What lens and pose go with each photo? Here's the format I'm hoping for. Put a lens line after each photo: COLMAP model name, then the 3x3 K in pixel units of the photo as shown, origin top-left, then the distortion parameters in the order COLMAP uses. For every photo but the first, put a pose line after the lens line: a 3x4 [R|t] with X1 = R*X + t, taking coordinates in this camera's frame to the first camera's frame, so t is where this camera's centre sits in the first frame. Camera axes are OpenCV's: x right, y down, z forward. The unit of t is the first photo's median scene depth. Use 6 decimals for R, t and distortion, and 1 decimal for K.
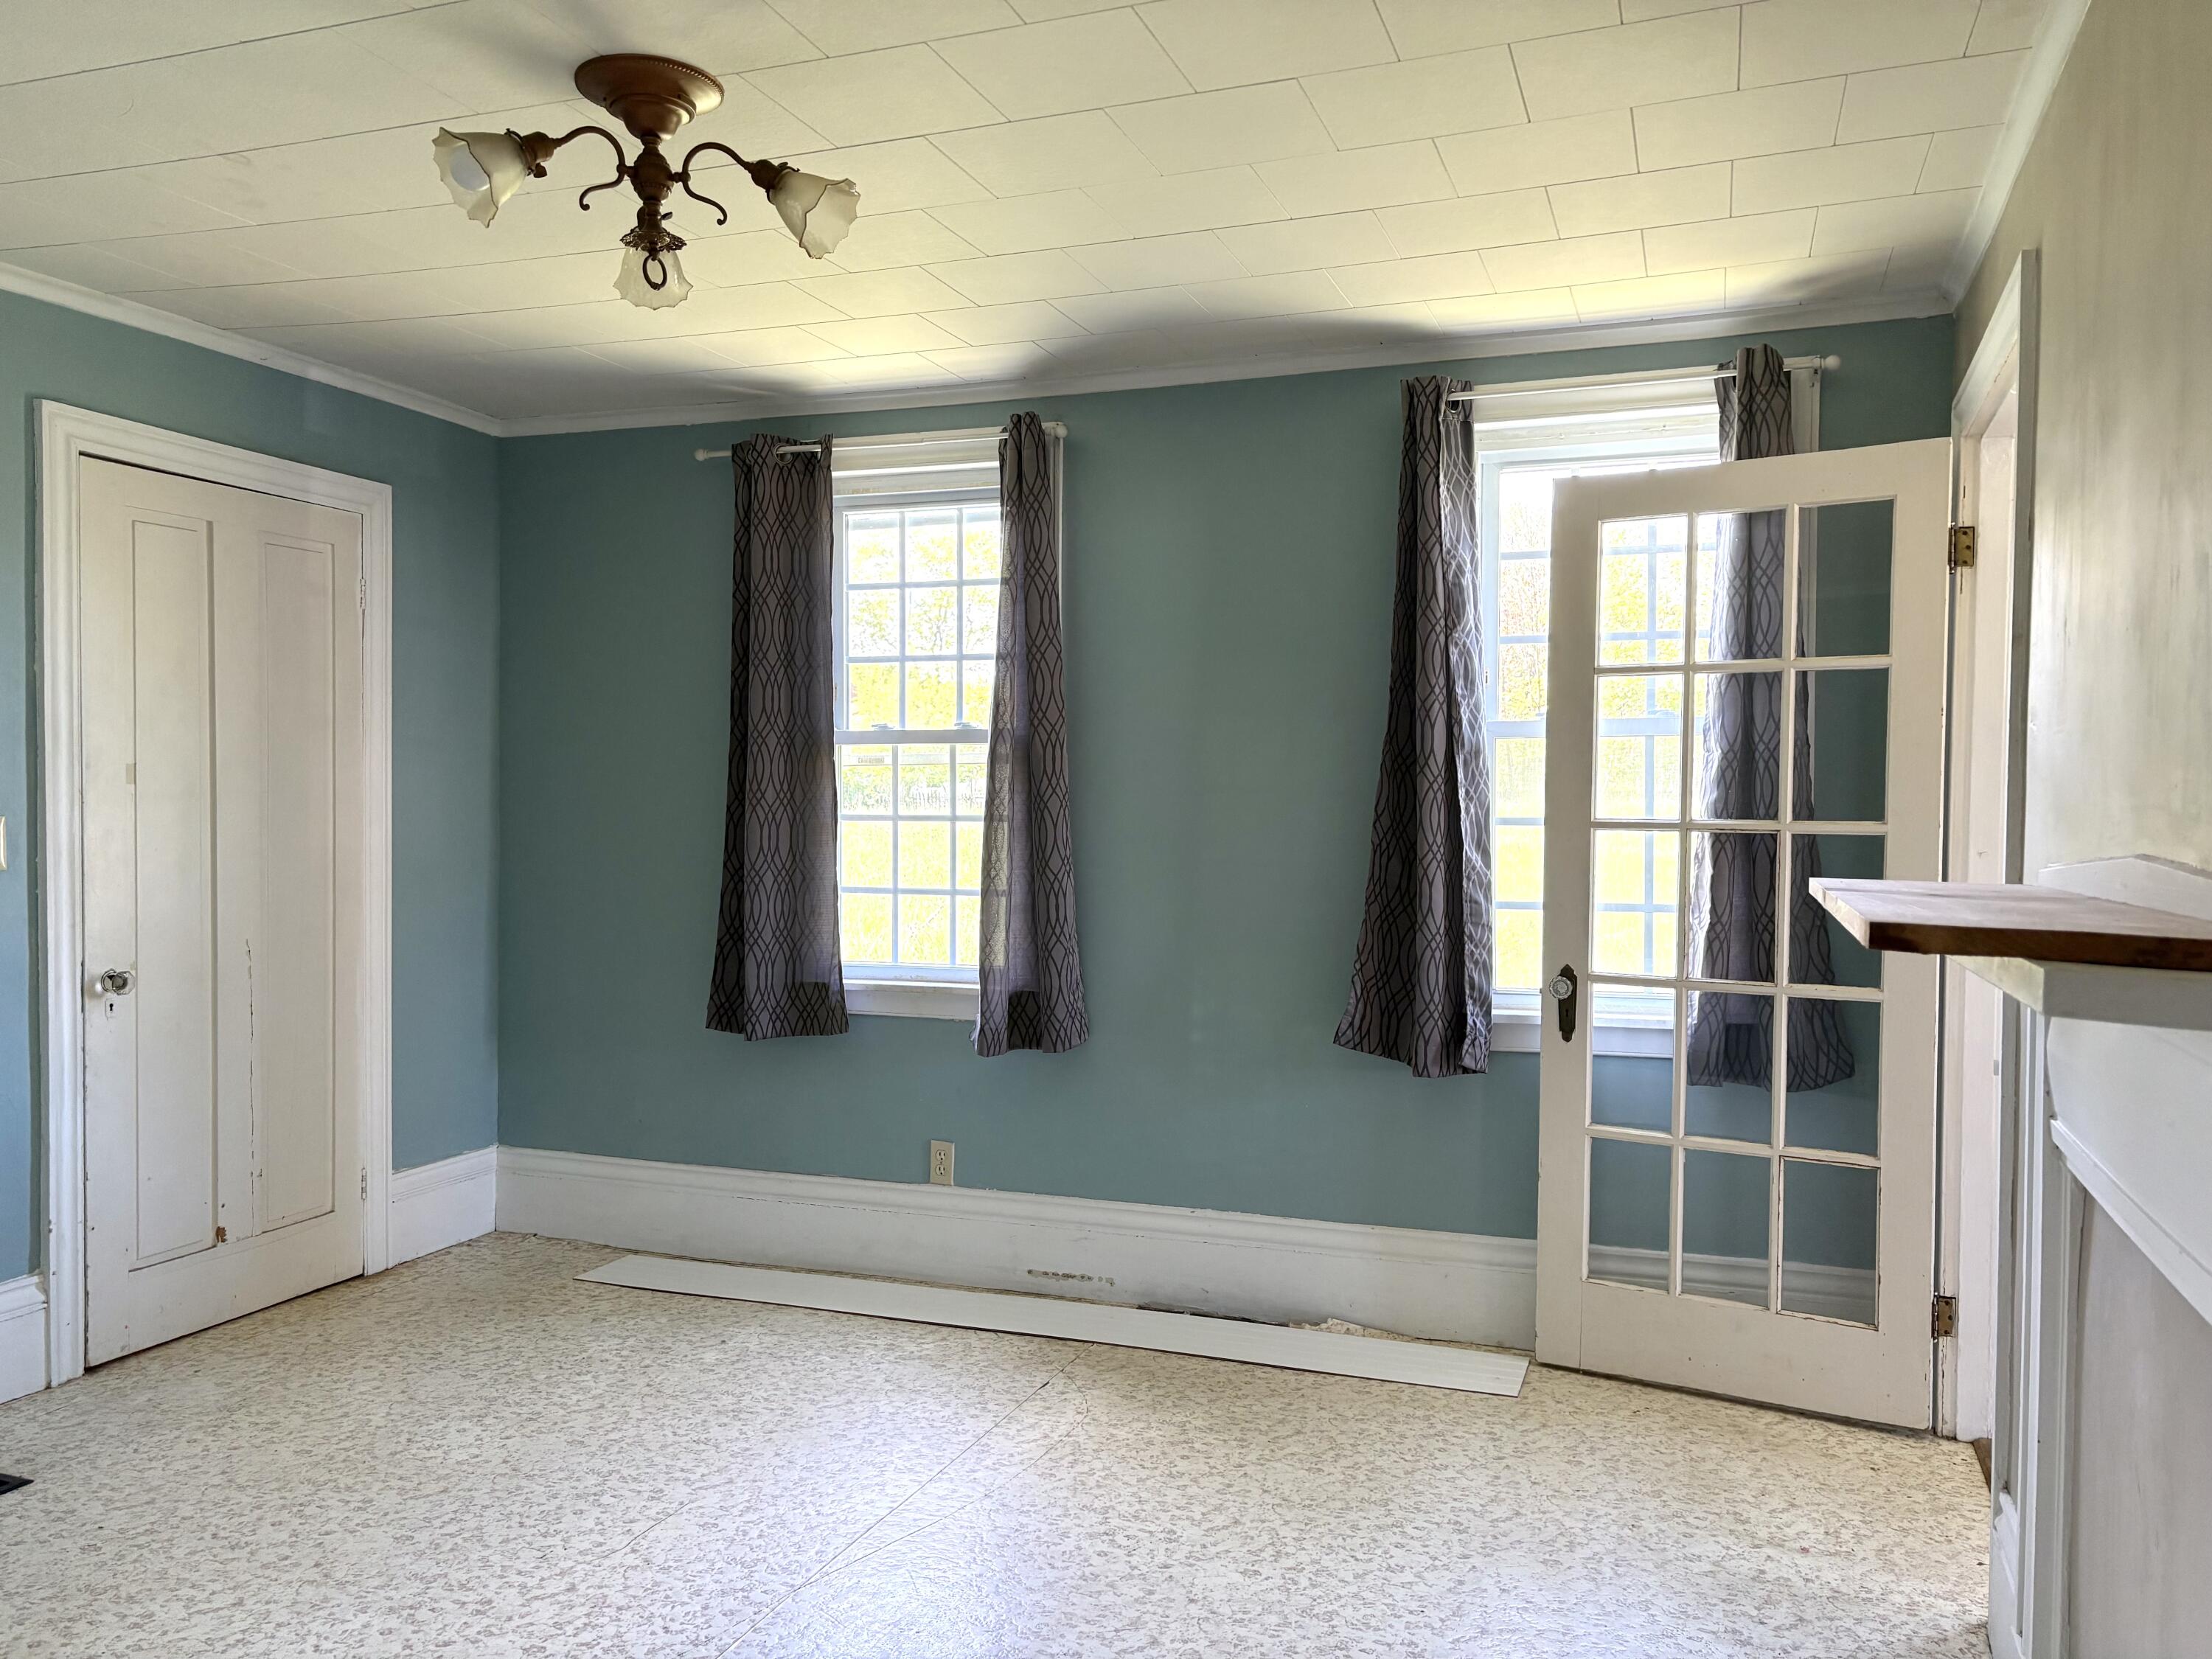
lens RADIAL K [[1693.2, 0, 1100.4], [0, 1693.2, 833.8], [0, 0, 1]] dist [0.040898, -0.046356]
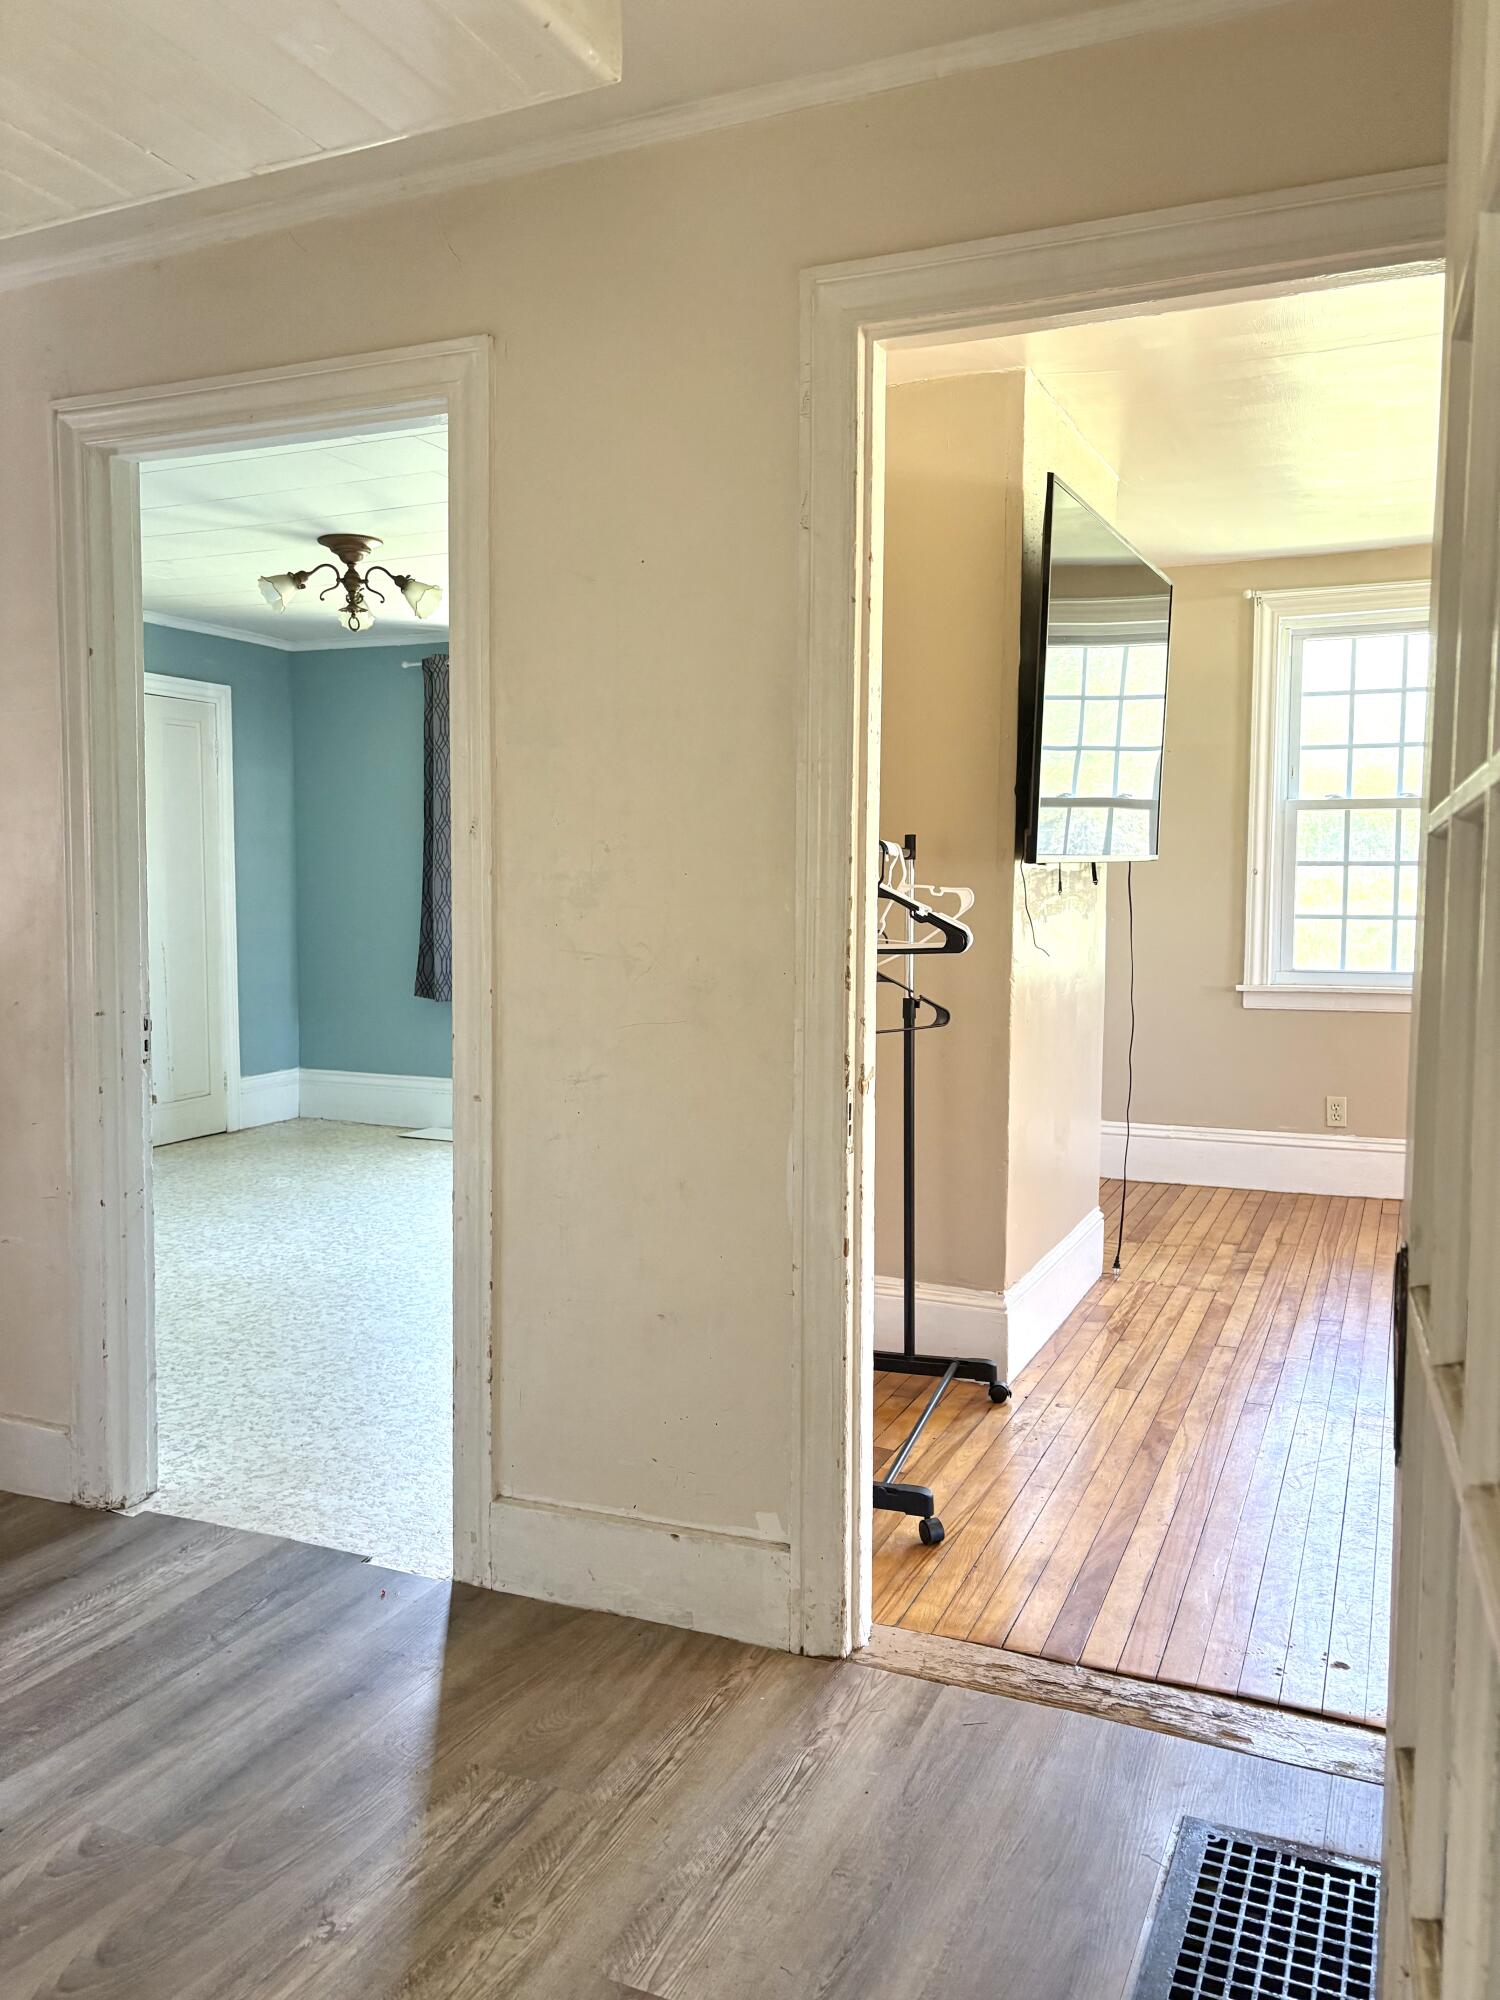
lens RADIAL K [[1497.1, 0, 753.4], [0, 1497.1, 998.0], [0, 0, 1]] dist [0.004960, 0.000841]
pose [[0.998833, -0.000822, -0.048286, 0.233774], [0.003653, 0.998276, 0.058580, 0.033167], [0.048154, -0.058688, 0.997114, -0.634162]]
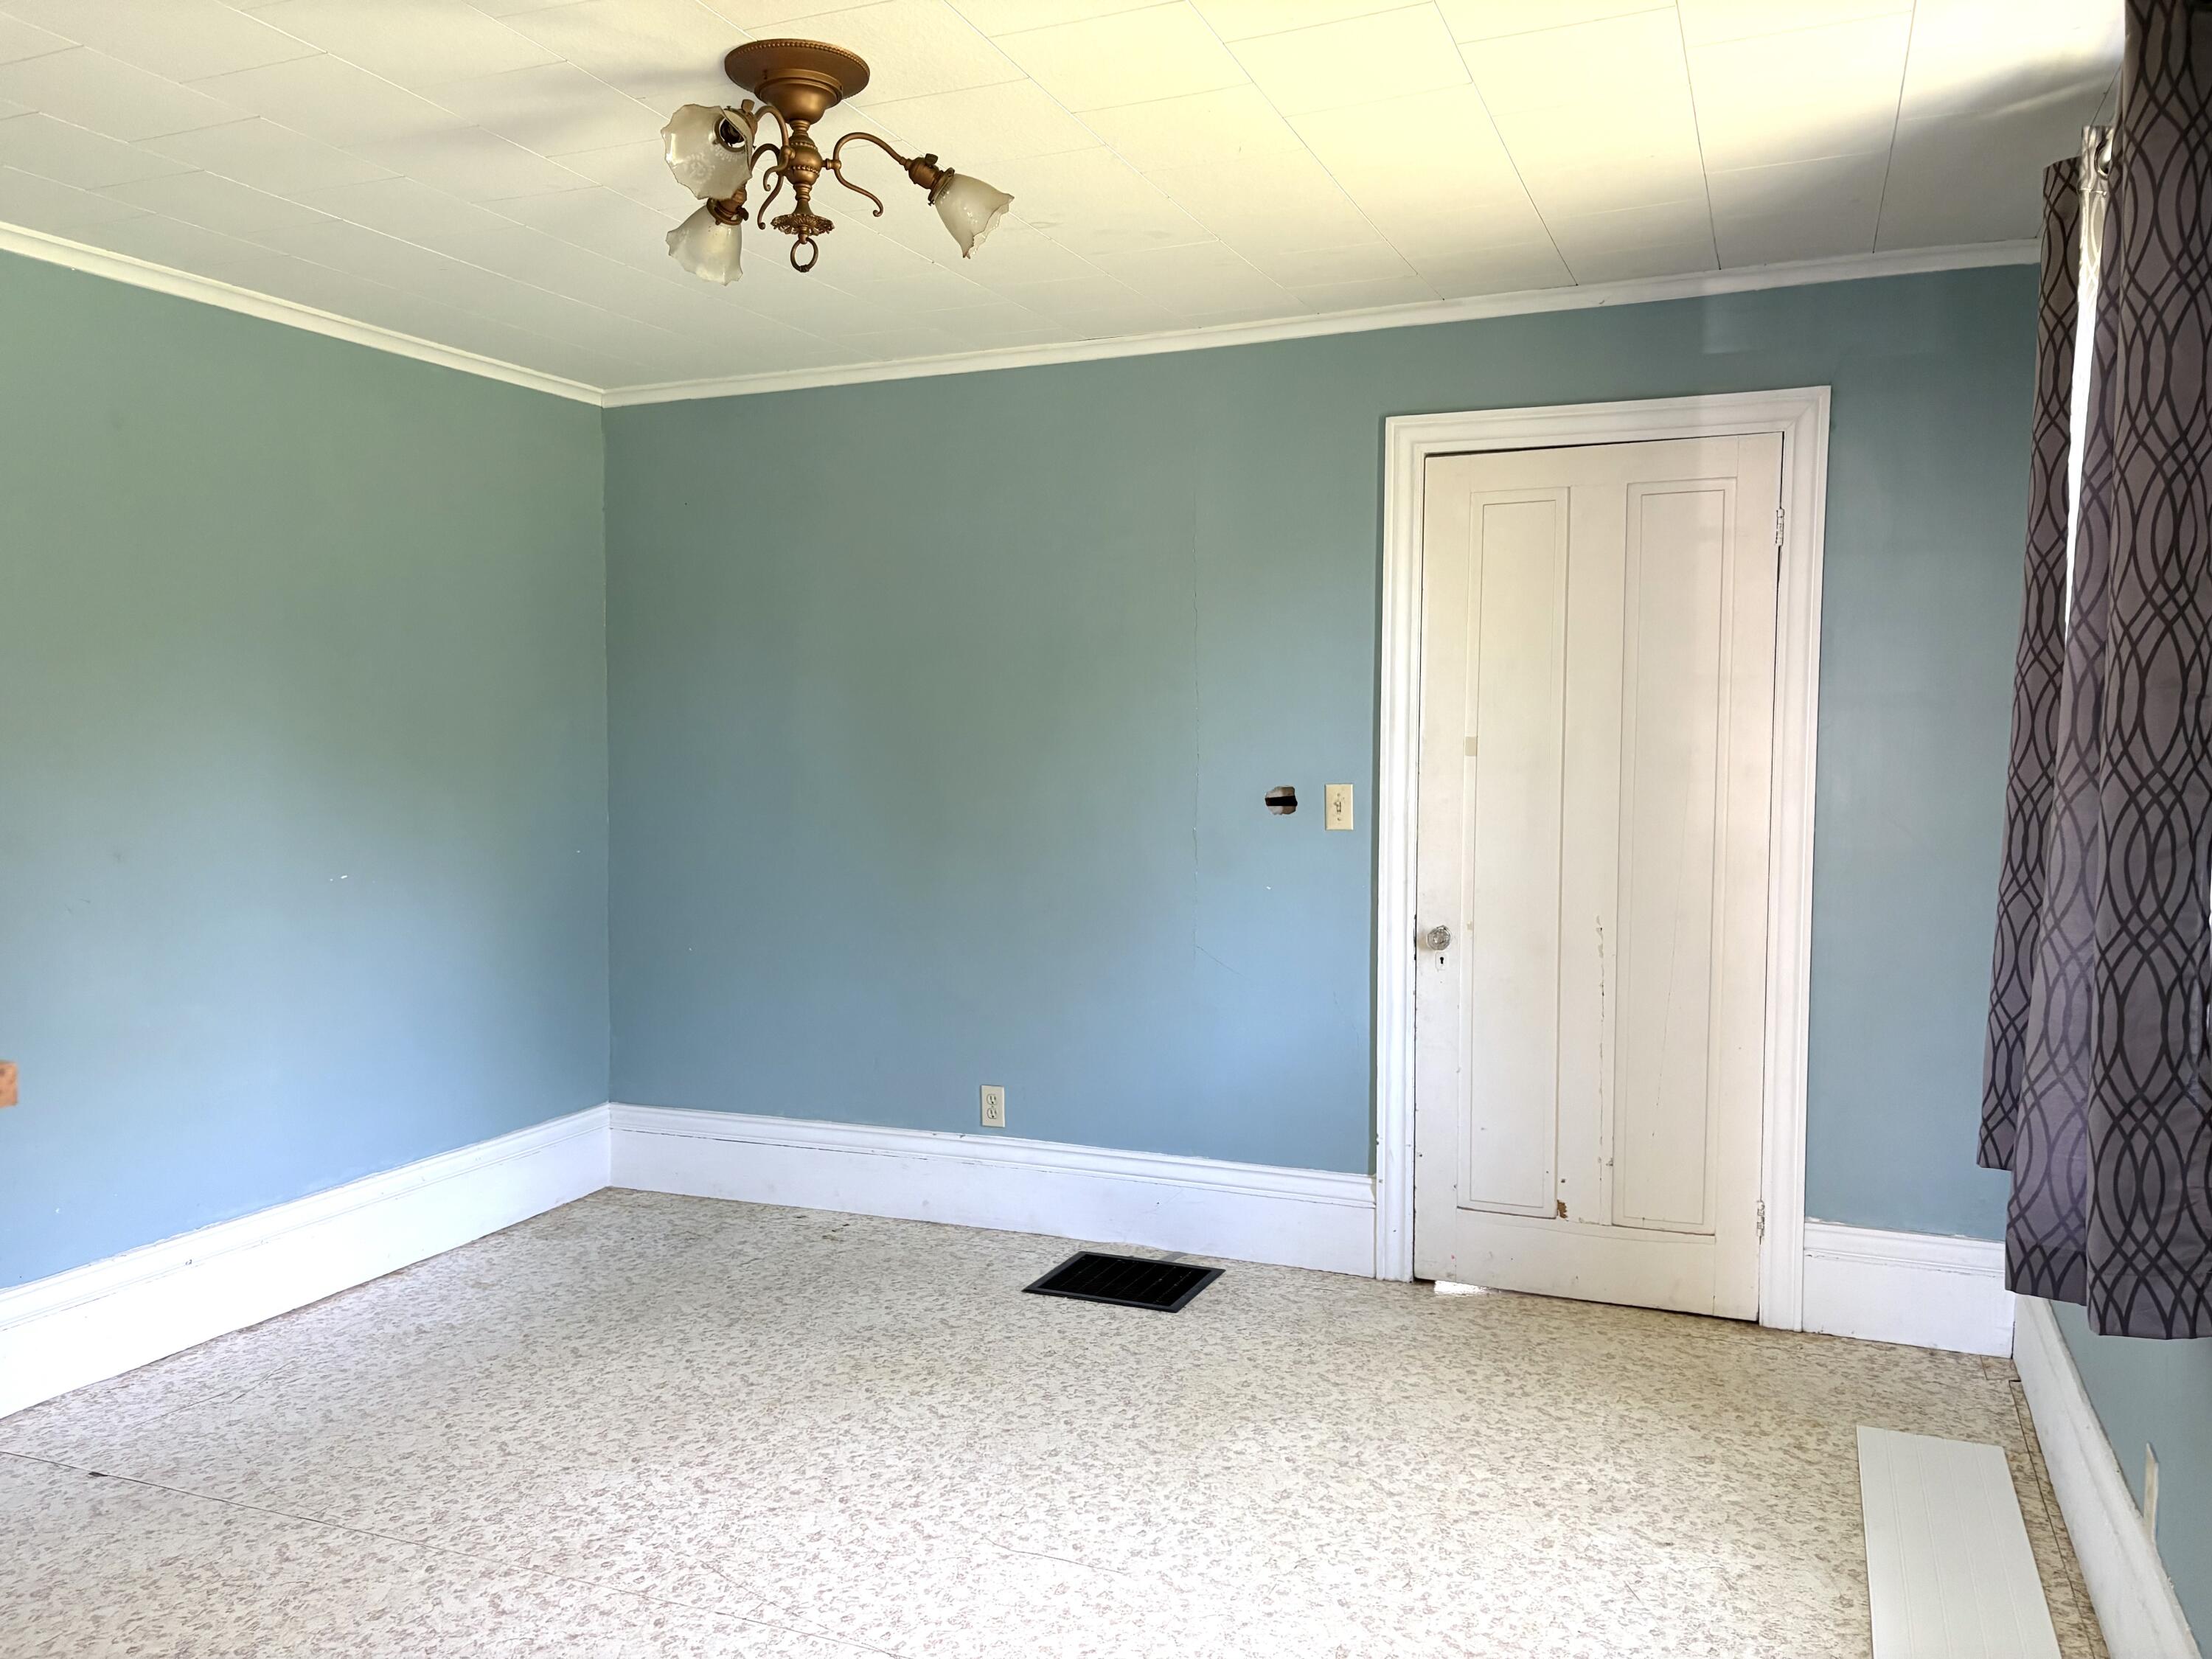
lens RADIAL K [[1682.1, 0, 1093.1], [0, 1682.1, 841.4], [0, 0, 1]] dist [0.042085, -0.028111]
pose [[-0.046668, 0.051349, -0.997590, 0.508956], [-0.019940, 0.998431, 0.052326, -0.027110], [0.998711, 0.022334, -0.045571, 0.836638]]
